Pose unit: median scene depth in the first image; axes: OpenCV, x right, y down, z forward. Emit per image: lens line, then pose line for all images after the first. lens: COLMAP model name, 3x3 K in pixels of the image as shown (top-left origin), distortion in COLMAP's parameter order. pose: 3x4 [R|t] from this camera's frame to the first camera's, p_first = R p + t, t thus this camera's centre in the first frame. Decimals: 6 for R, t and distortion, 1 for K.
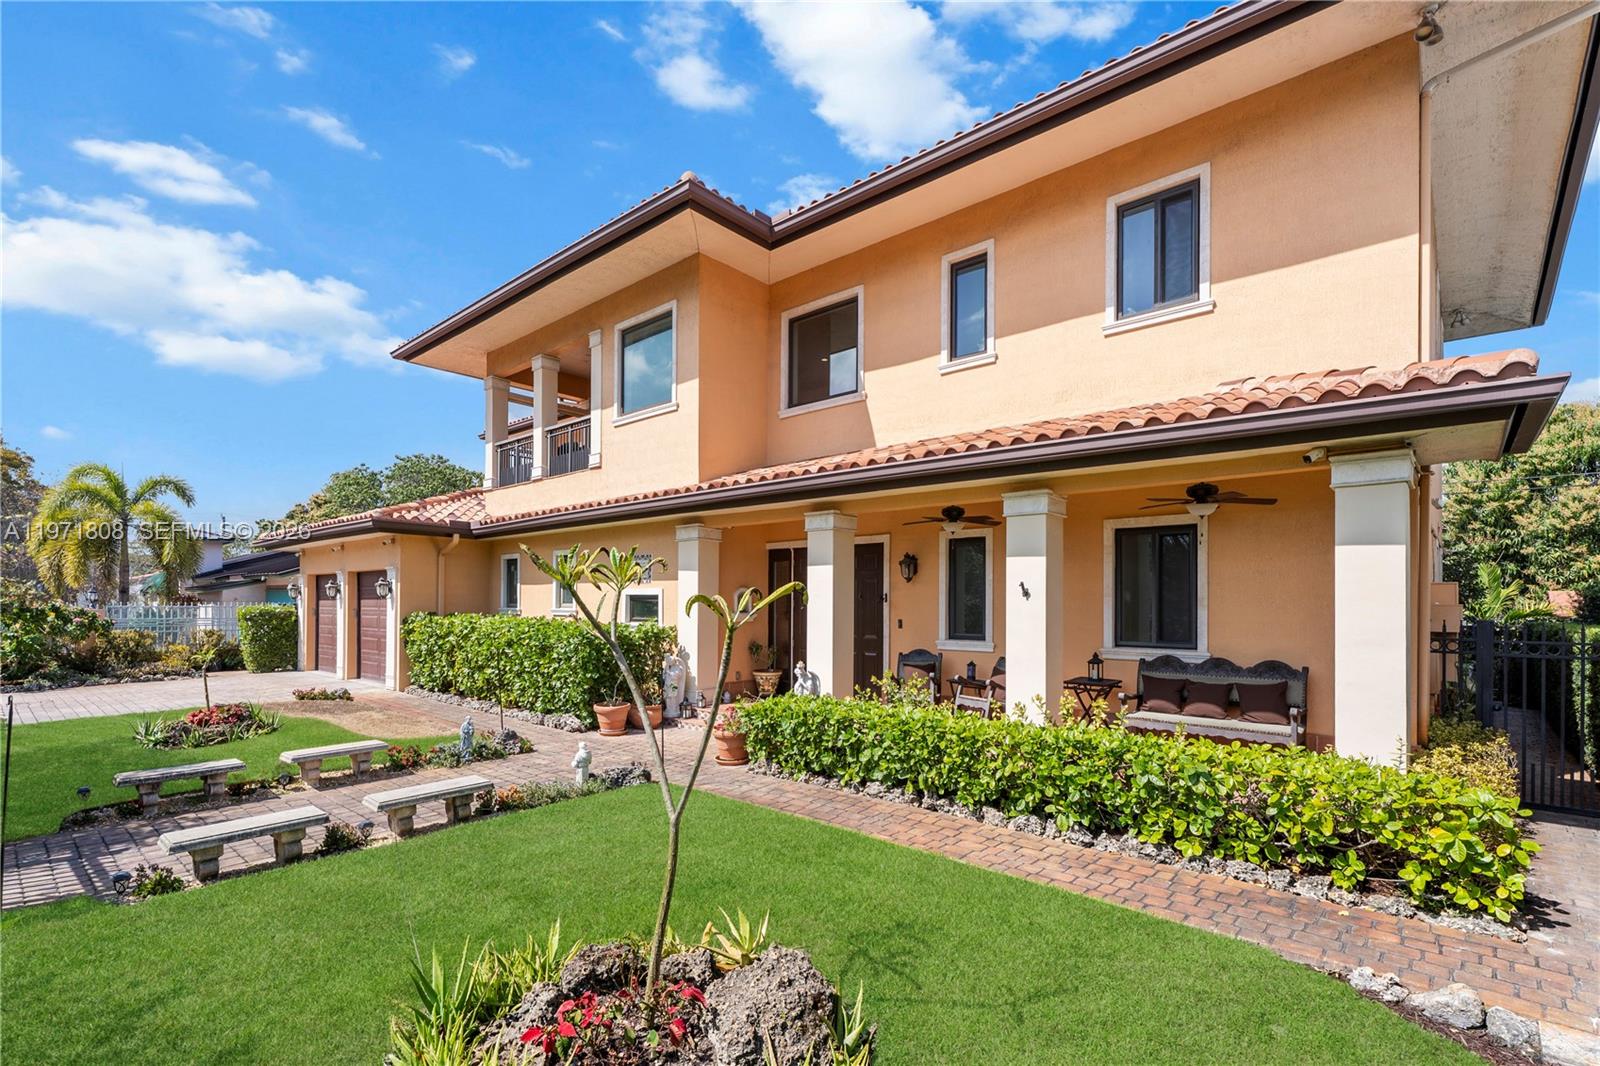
lens RADIAL K [[728.2, 0, 800.7], [0, 728.2, 601.1], [0, 0, 1]] dist [0.016795, -0.000037]
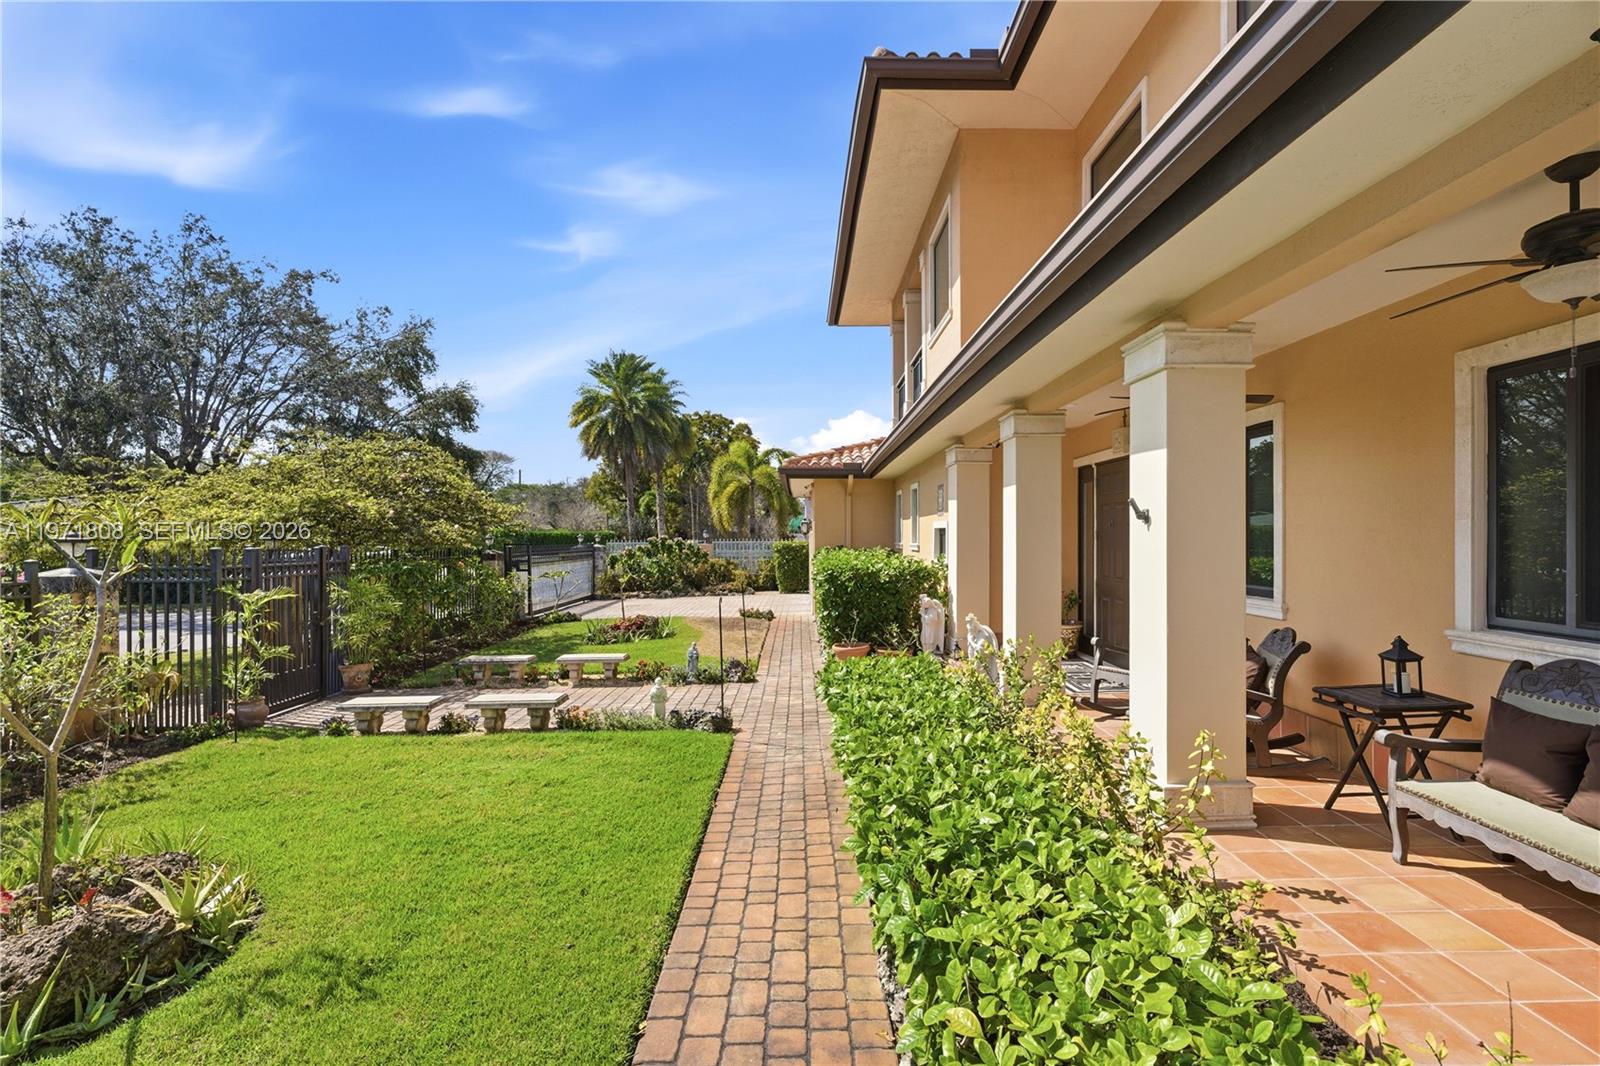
lens RADIAL K [[718.5, 0, 807.0], [0, 718.5, 534.9], [0, 0, 1]] dist [-0.000617, 0.000083]
pose [[0.676505, -0.010697, -0.736361, 0.379671], [0.011361, 0.999927, -0.004088, 0.001715], [0.736351, -0.005601, 0.676577, 0.316211]]
